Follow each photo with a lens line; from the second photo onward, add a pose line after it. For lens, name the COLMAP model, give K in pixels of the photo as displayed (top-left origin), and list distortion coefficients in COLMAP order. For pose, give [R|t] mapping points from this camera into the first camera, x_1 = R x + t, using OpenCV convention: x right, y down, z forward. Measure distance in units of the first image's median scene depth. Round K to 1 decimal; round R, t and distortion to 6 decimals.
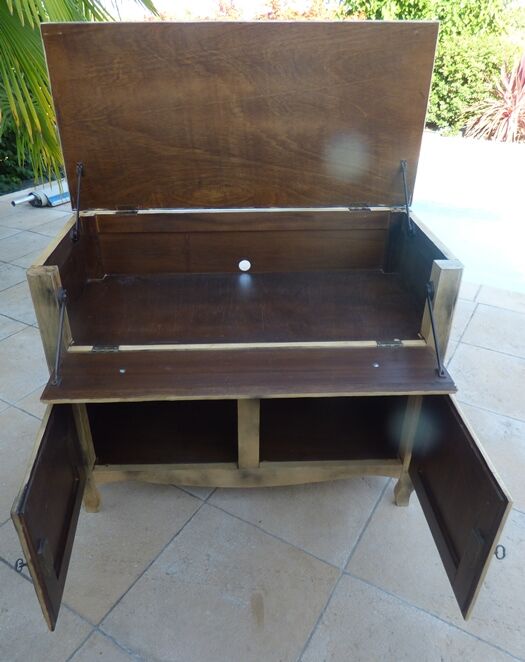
lens RADIAL K [[522.1, 0, 253.2], [0, 522.1, 329.7], [0, 0, 1]] dist [-0.001284, 0.005082]
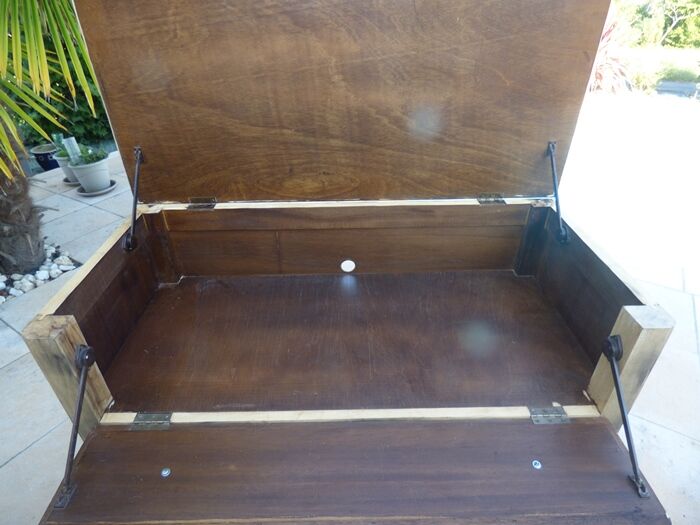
lens RADIAL K [[418.7, 0, 350.0], [0, 418.7, 262.5], [0, 0, 1]] dist [-0.001801, -0.001294]
pose [[0.999734, 0.003567, -0.022783, 0.002087], [-0.002475, 0.998854, 0.047788, -0.178351], [0.022927, -0.047719, 0.998598, 0.373963]]
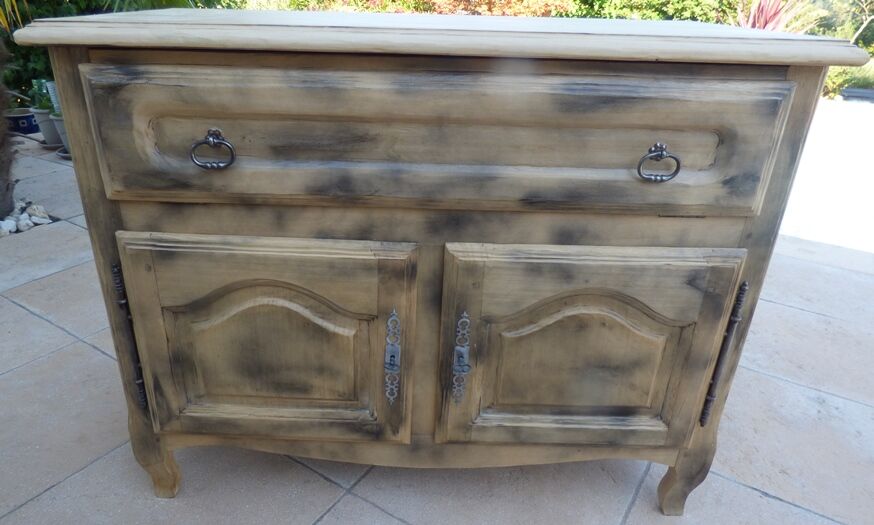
lens RADIAL K [[597.4, 0, 414.2], [0, 597.4, 274.1], [0, 0, 1]] dist [-0.000809, 0.000488]
pose [[0.998612, 0.043992, -0.028947, -0.005653], [-0.046000, 0.996285, -0.072808, 0.132529], [0.025637, 0.074038, 0.996926, 0.301769]]
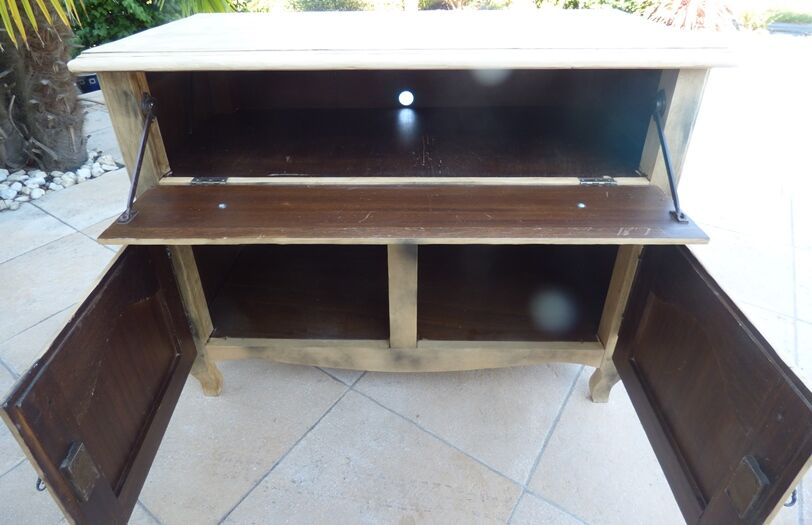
lens RADIAL K [[485.0, 0, 405.9], [0, 485.0, 217.6], [0, 0, 1]] dist [-0.003418, 0.000292]
pose [[0.998585, 0.019303, -0.049556, 0.027282], [-0.019530, 0.999801, -0.004102, 0.073971], [0.049467, 0.005064, 0.998763, 0.276435]]
